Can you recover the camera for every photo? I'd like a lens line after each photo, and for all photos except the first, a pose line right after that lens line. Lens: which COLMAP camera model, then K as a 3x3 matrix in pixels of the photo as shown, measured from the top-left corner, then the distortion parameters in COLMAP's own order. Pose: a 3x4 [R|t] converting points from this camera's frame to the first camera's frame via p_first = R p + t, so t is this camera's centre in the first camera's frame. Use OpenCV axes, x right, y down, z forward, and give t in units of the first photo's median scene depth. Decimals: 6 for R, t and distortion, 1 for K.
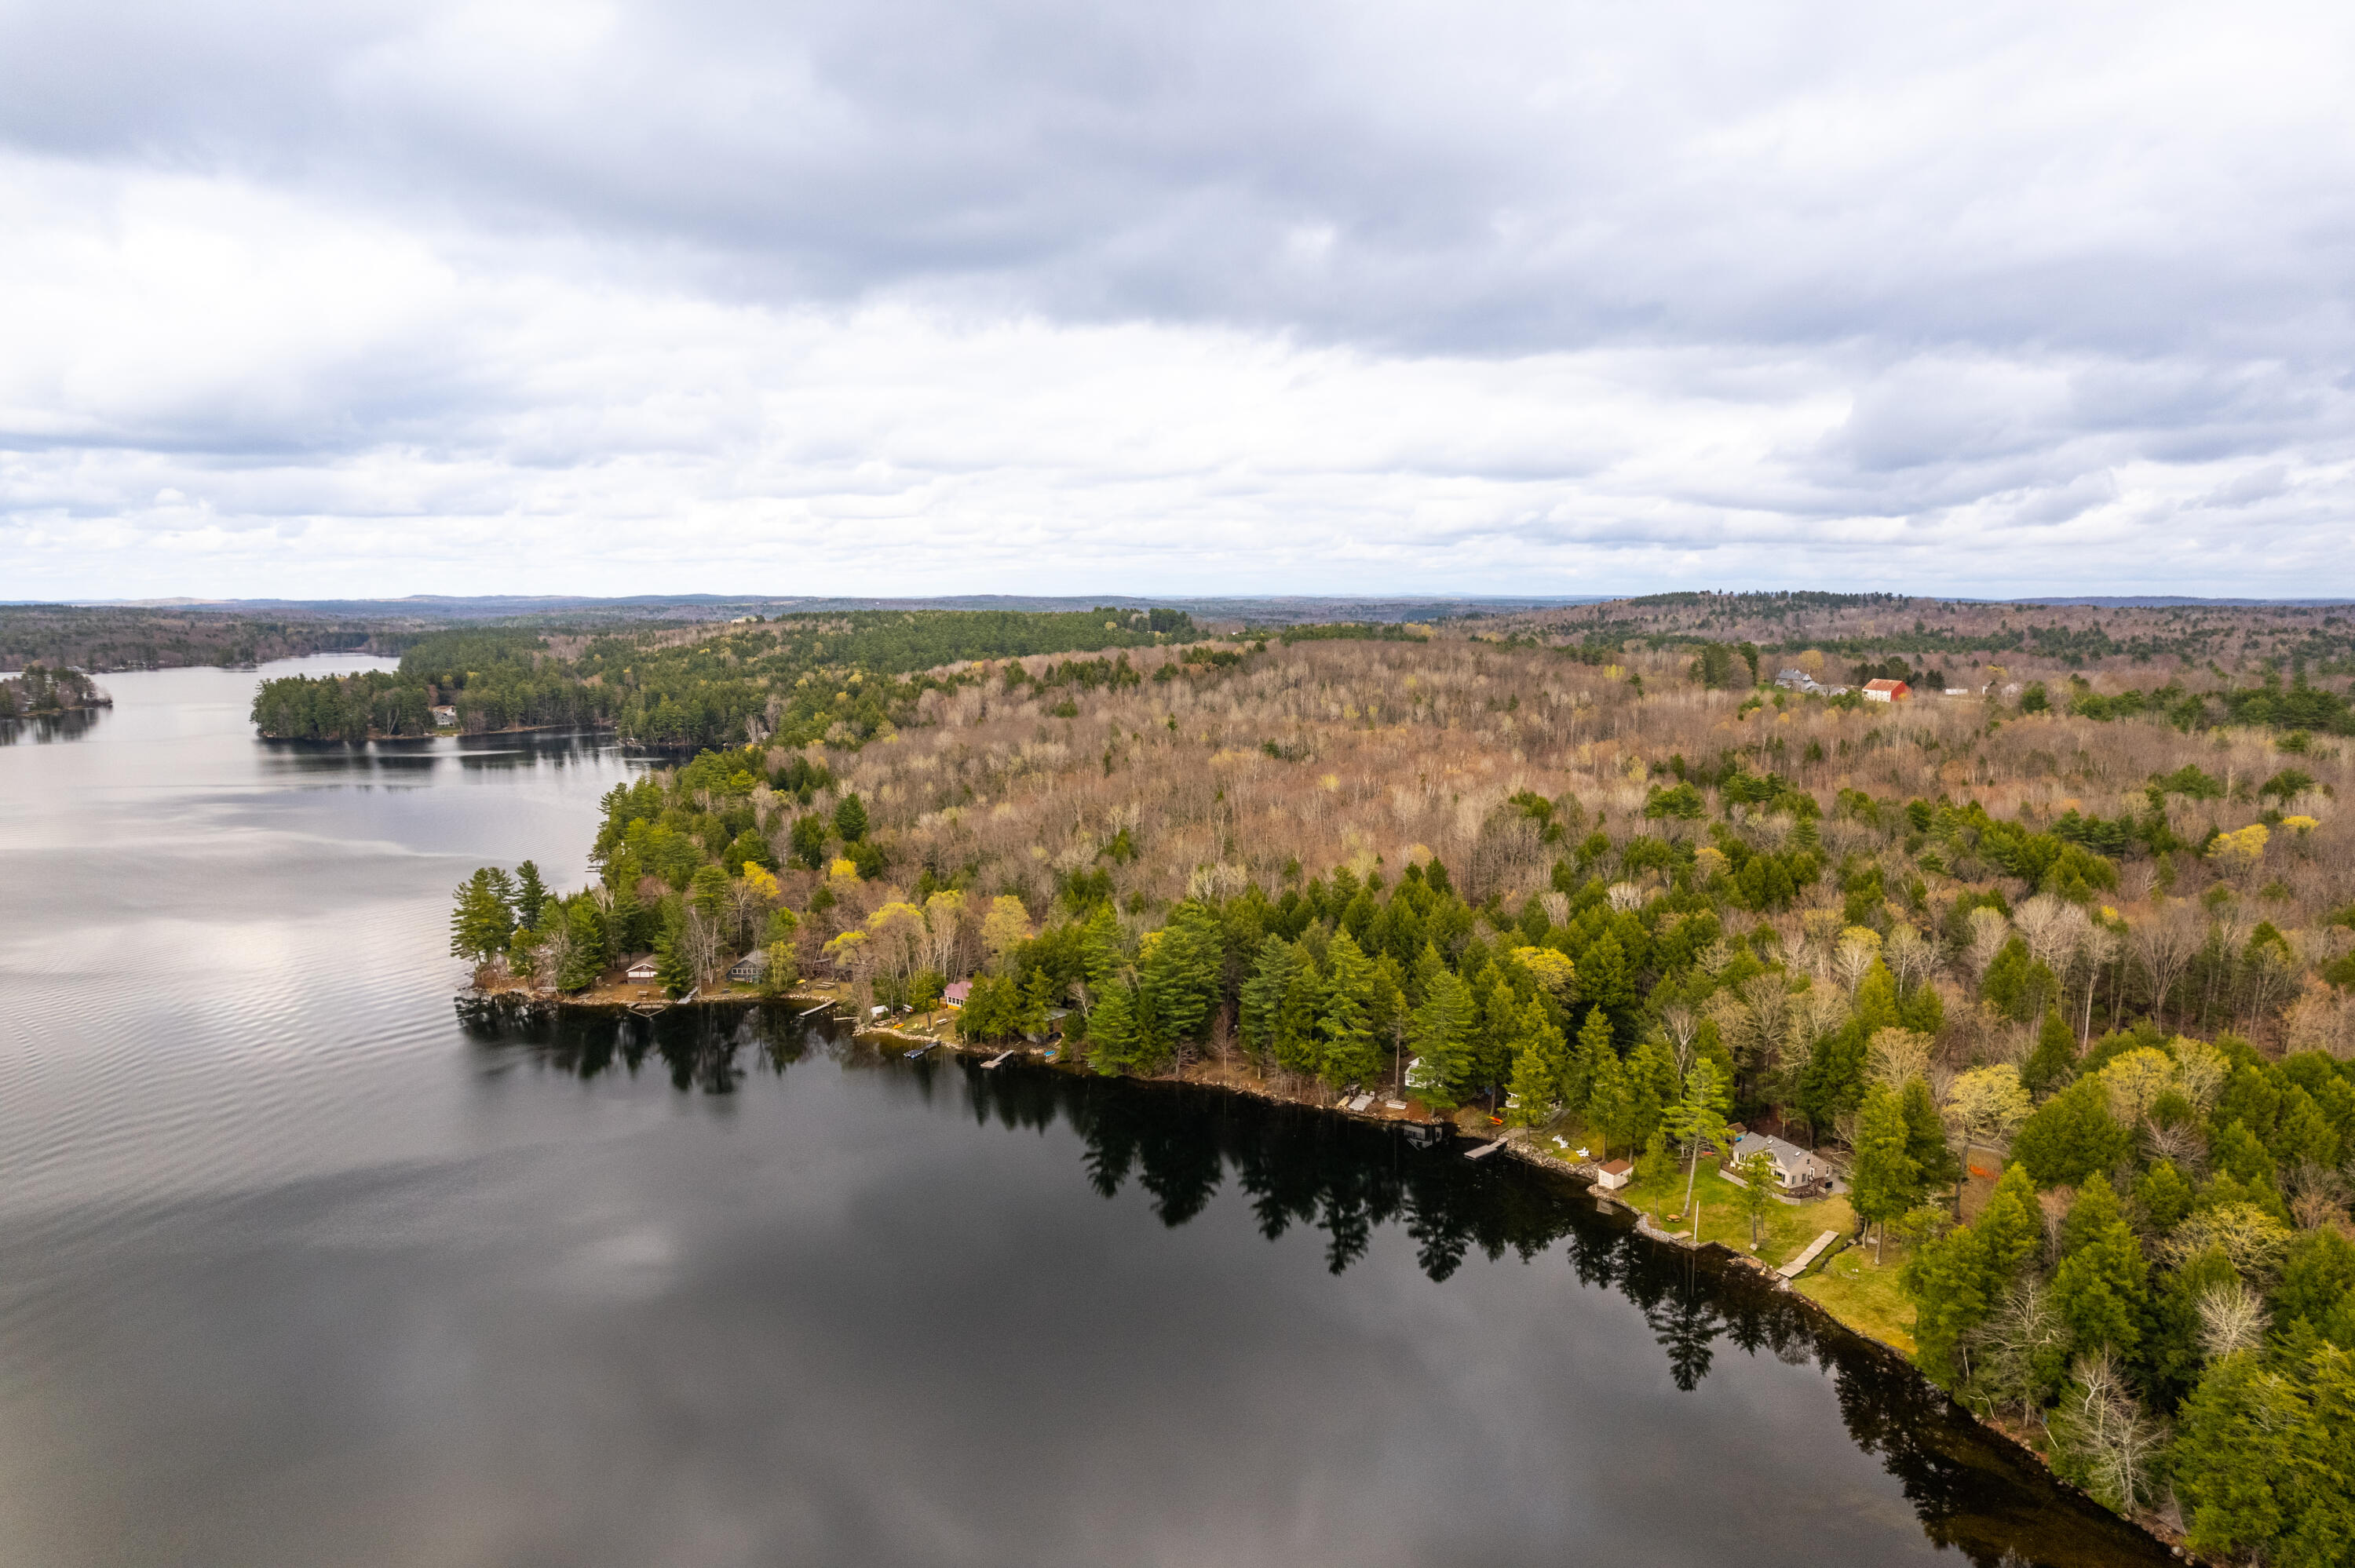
lens RADIAL K [[1513.9, 0, 1173.3], [0, 1513.9, 799.9], [0, 0, 1]] dist [-0.081607, 0.071069]
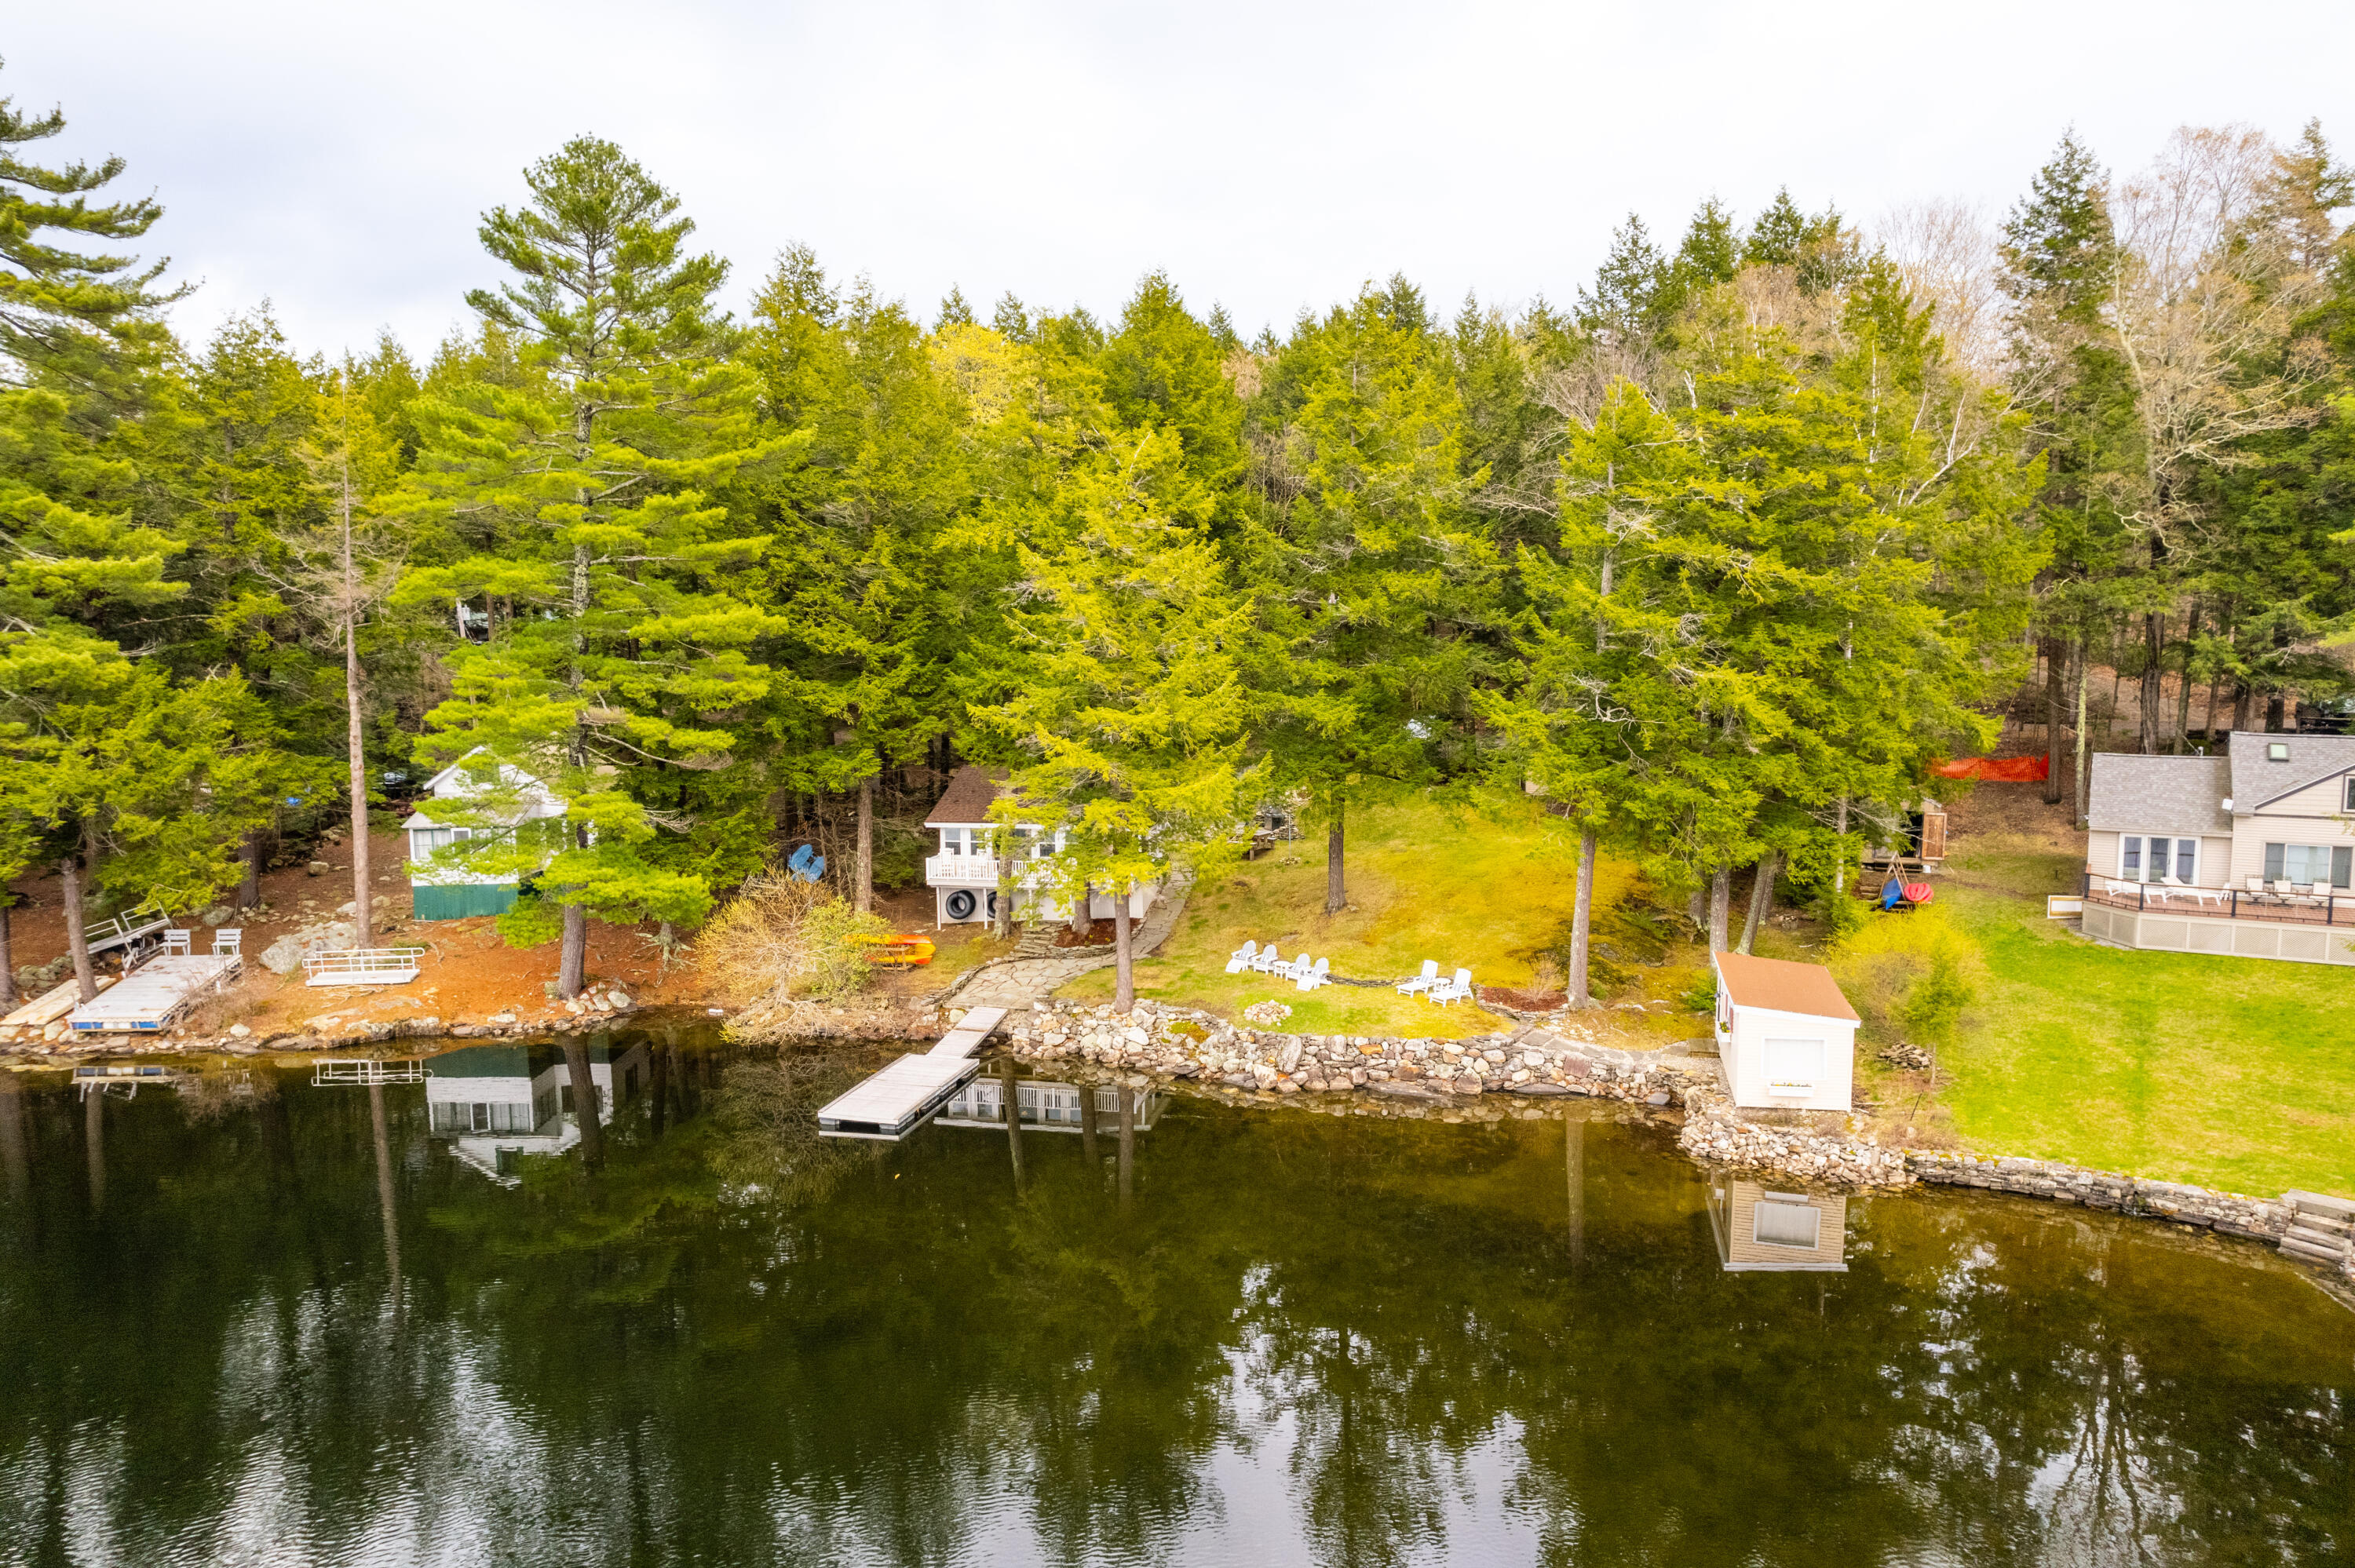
lens RADIAL K [[1513.9, 0, 1173.3], [0, 1513.9, 799.9], [0, 0, 1]] dist [-0.081607, 0.071069]
pose [[0.821743, -0.073403, 0.565111, 0.126603], [0.090646, 0.995880, -0.002453, 0.189576], [-0.562603, 0.053241, 0.825011, 0.779378]]
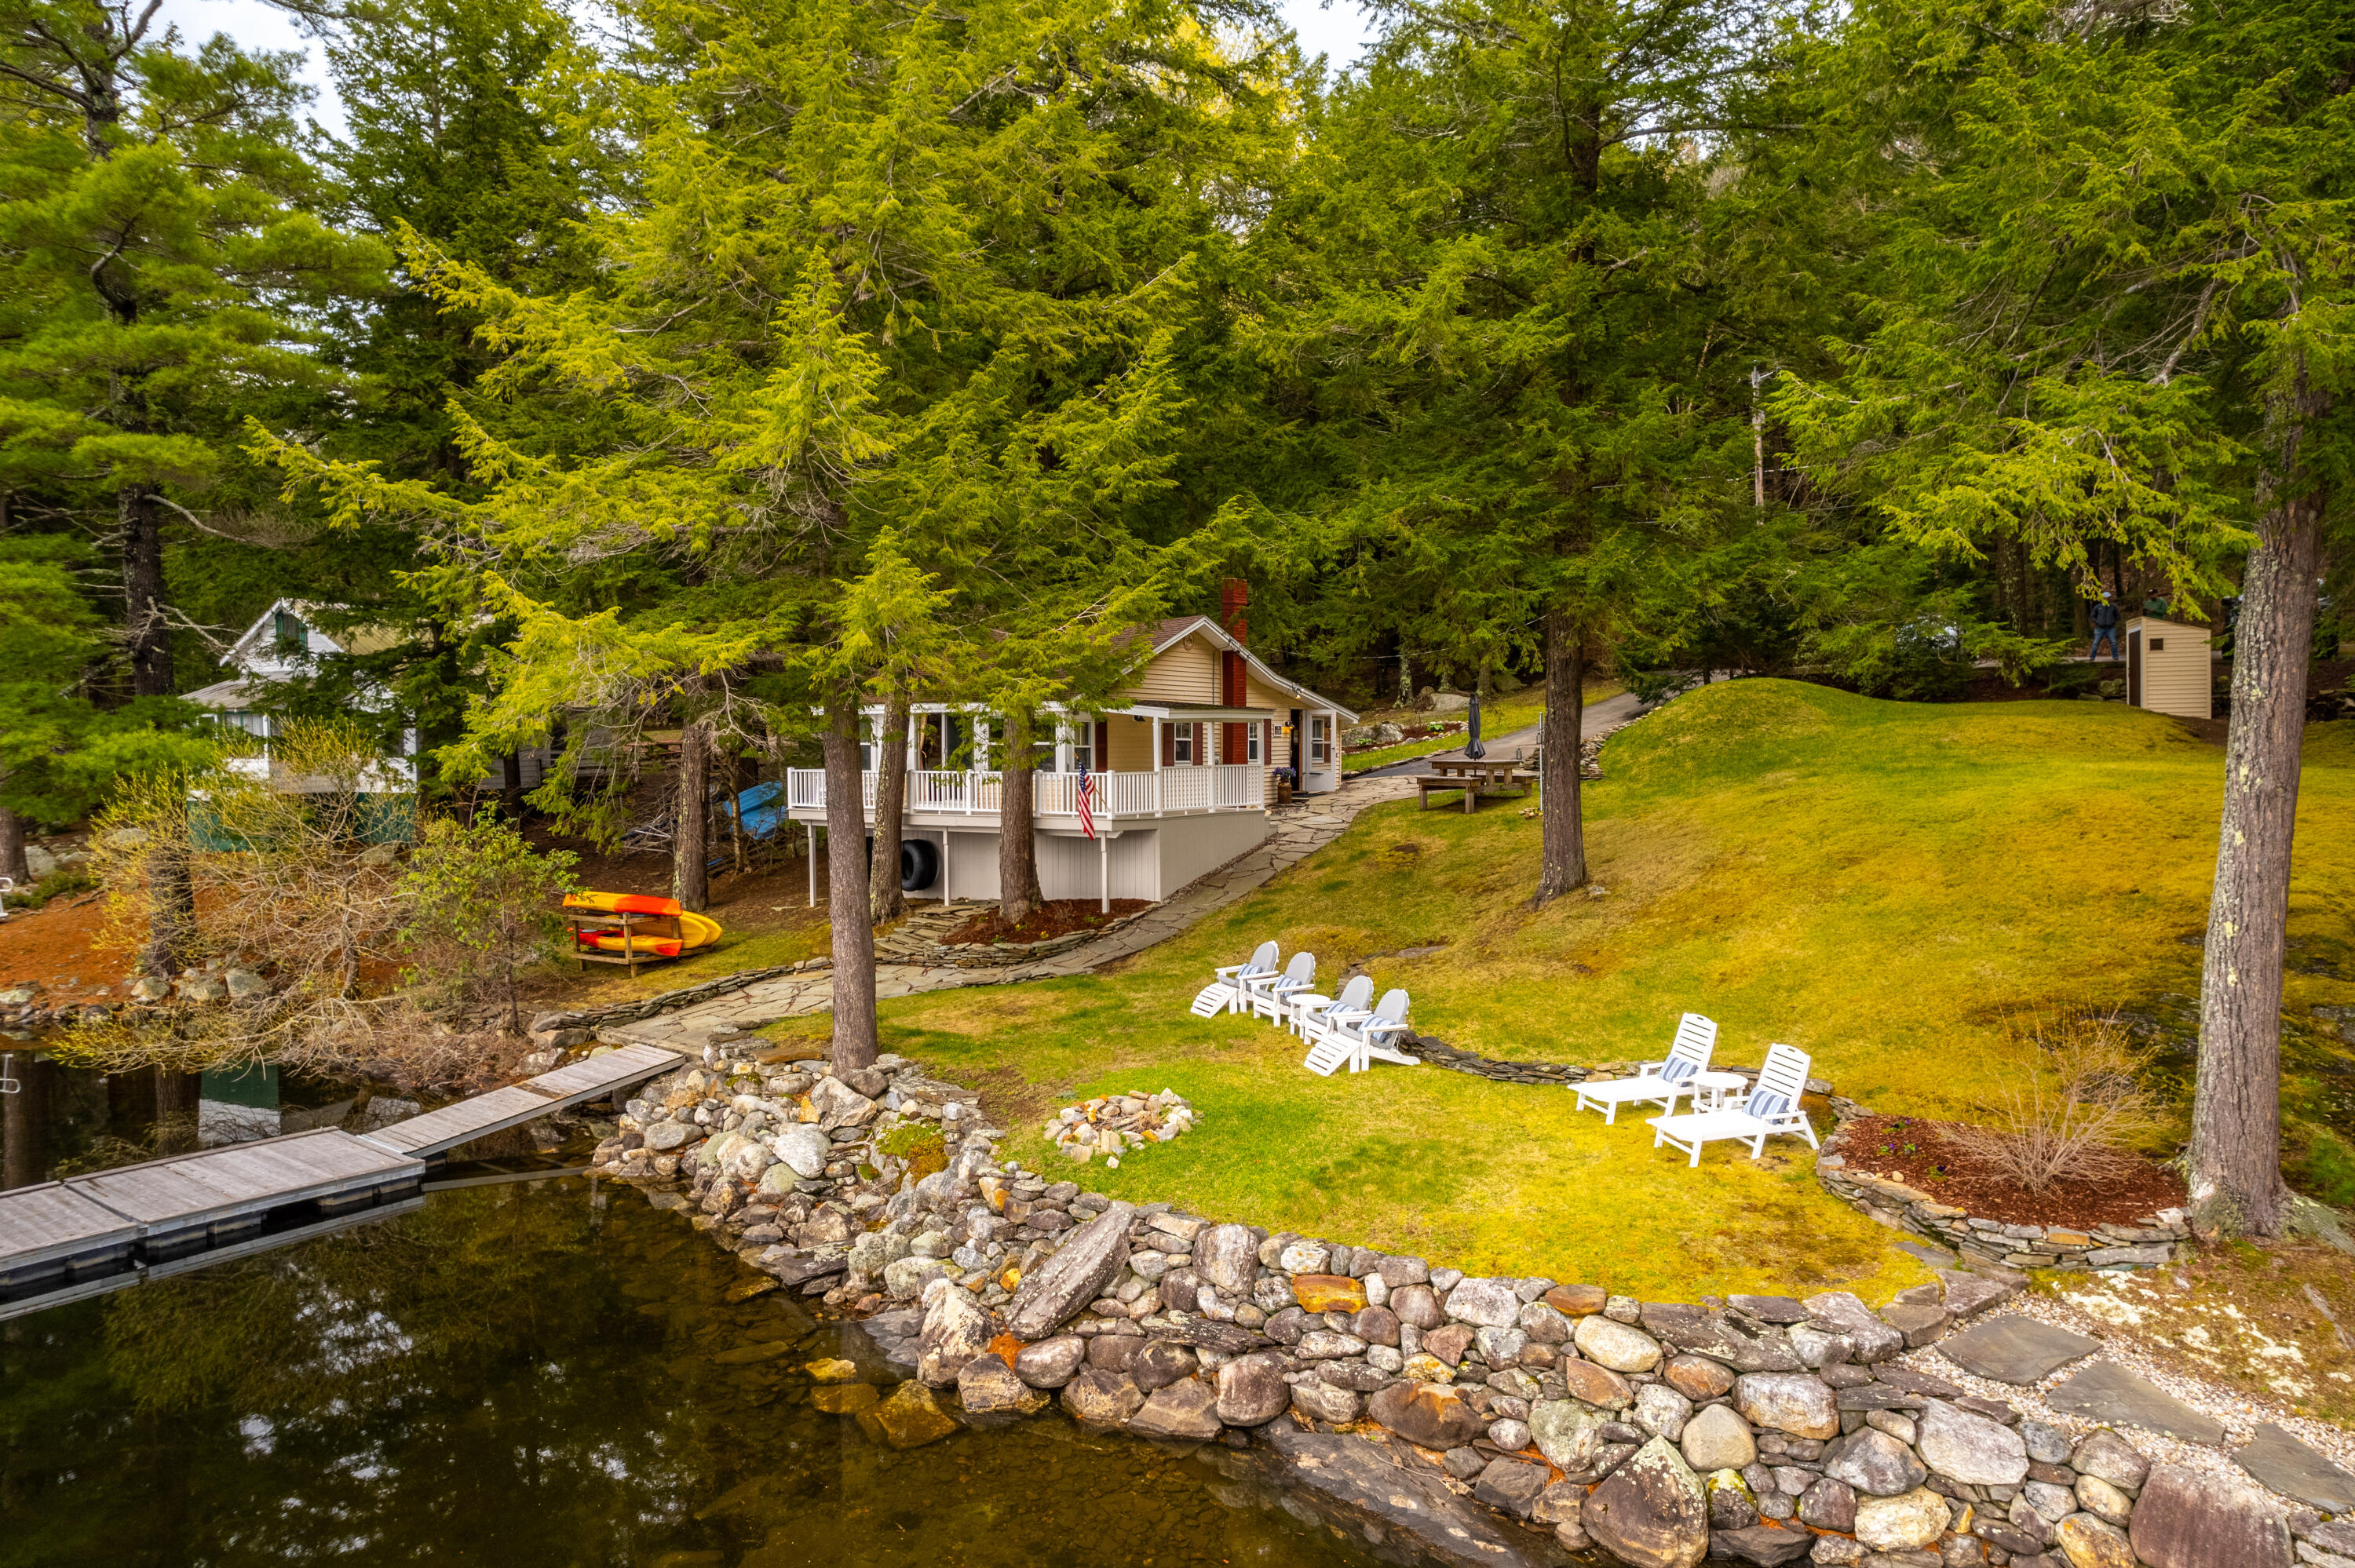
lens RADIAL K [[1513.9, 0, 1173.3], [0, 1513.9, 799.9], [0, 0, 1]] dist [-0.081607, 0.071069]
pose [[0.976652, -0.015759, 0.214249, 0.218497], [0.035503, 0.995432, -0.088623, 0.206820], [-0.211874, 0.094160, 0.972750, 0.857888]]
